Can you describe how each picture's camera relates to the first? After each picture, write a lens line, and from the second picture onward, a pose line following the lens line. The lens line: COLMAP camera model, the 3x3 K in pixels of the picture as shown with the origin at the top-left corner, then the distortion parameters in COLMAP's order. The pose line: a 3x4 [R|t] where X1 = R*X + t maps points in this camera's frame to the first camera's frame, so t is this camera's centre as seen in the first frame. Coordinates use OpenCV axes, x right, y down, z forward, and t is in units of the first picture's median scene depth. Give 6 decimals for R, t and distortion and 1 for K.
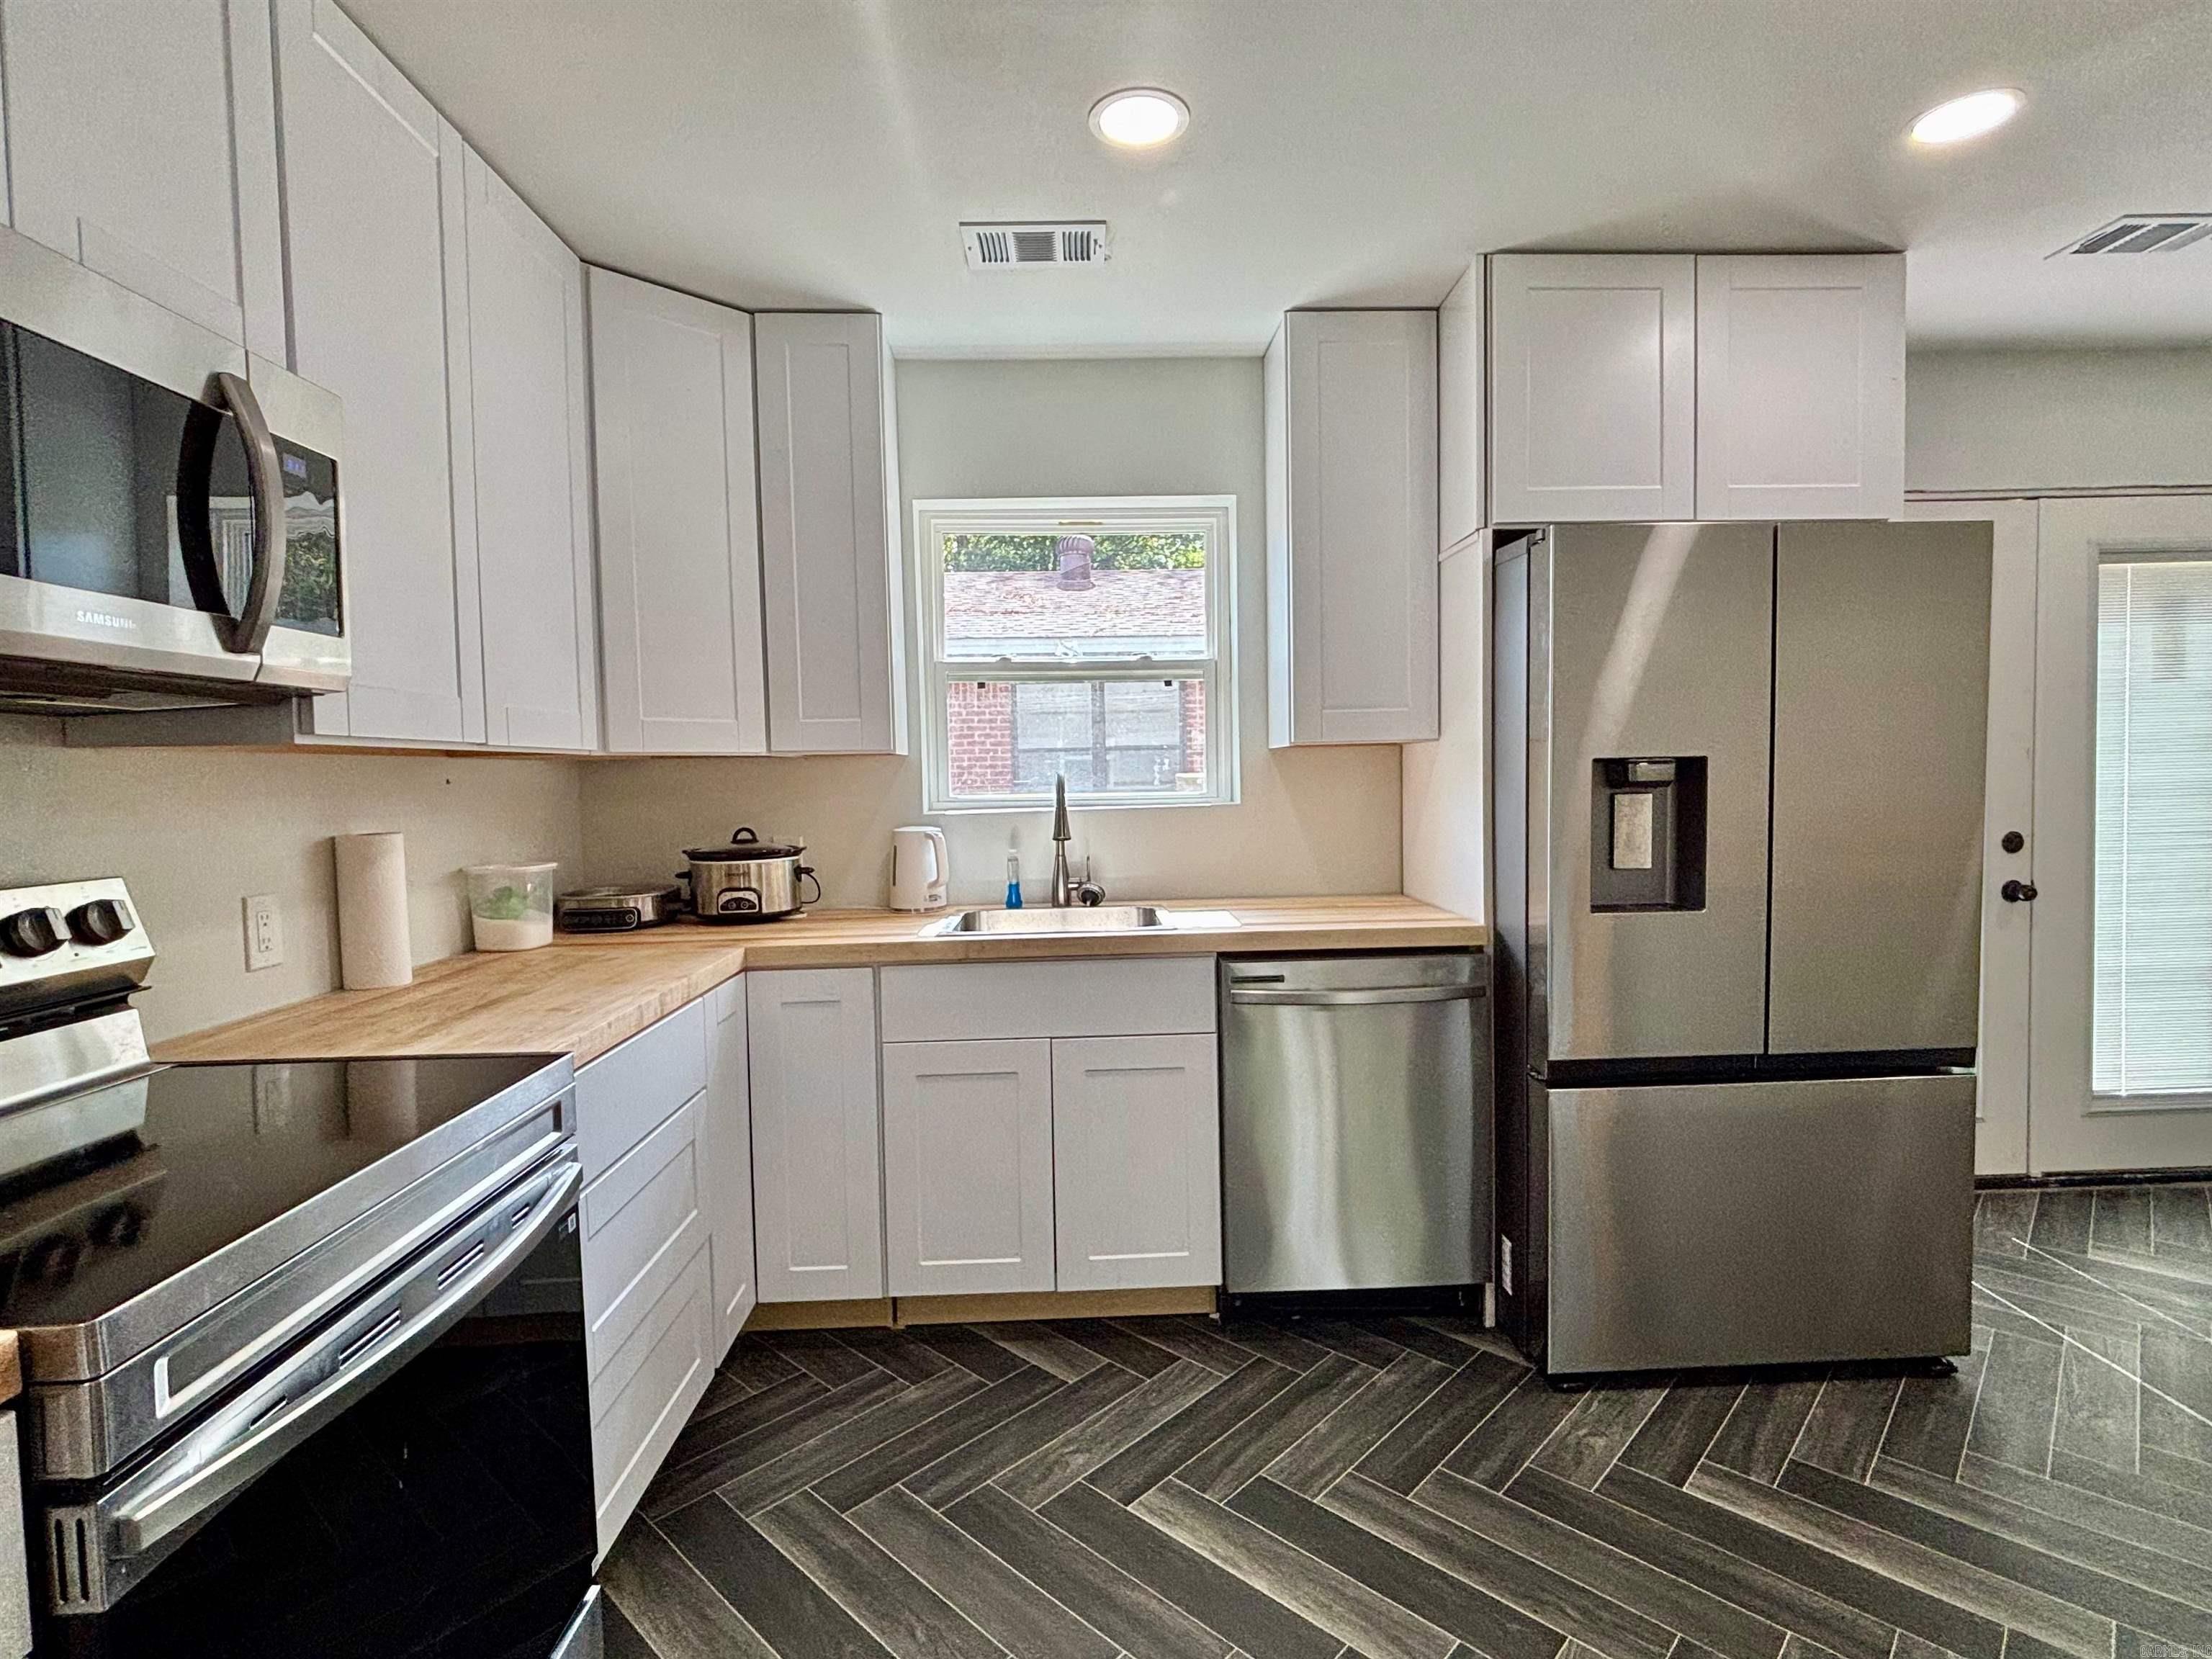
lens RADIAL K [[1089.1, 0, 1099.4], [0, 1089.1, 818.9], [0, 0, 1]] dist [-0.014287, 0.002892]
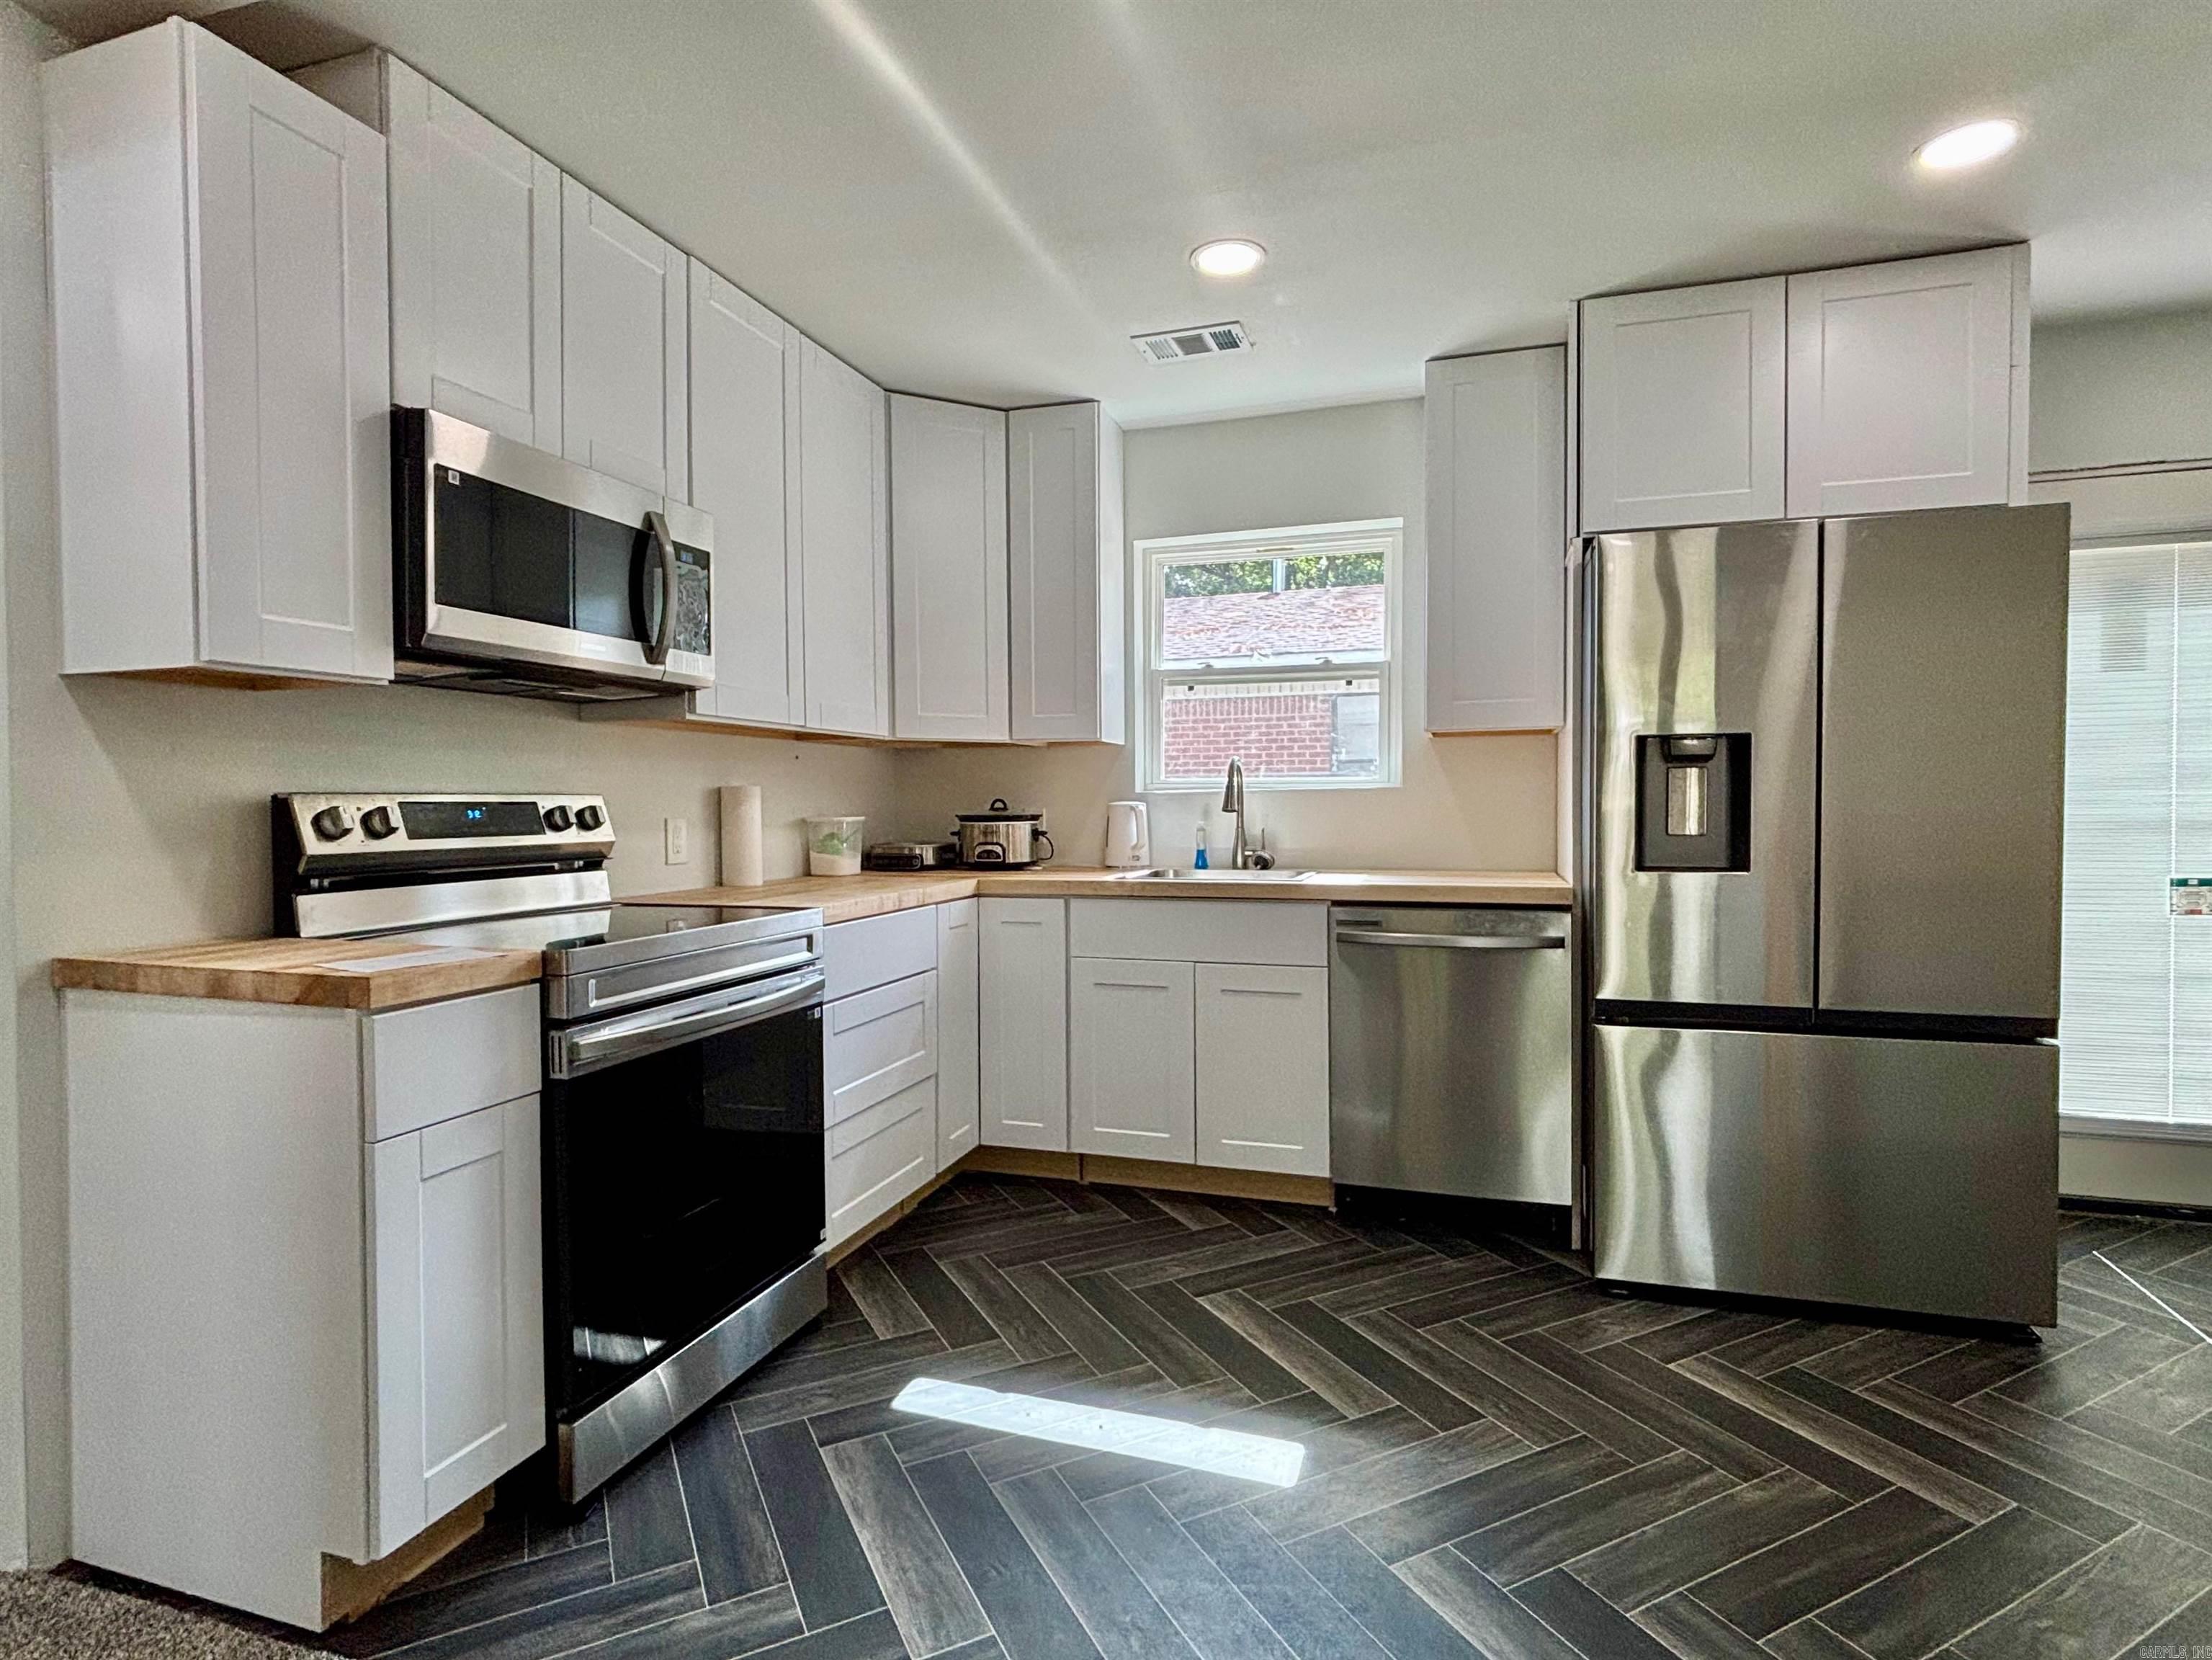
lens RADIAL K [[1115.9, 0, 1099.4], [0, 1115.9, 822.8], [0, 0, 1]] dist [0.016043, -0.027945]
pose [[0.940679, 0.022346, -0.338562, 0.302700], [-0.028681, 0.999494, -0.013719, 0.064625], [0.338085, 0.022615, 0.940844, -0.280804]]
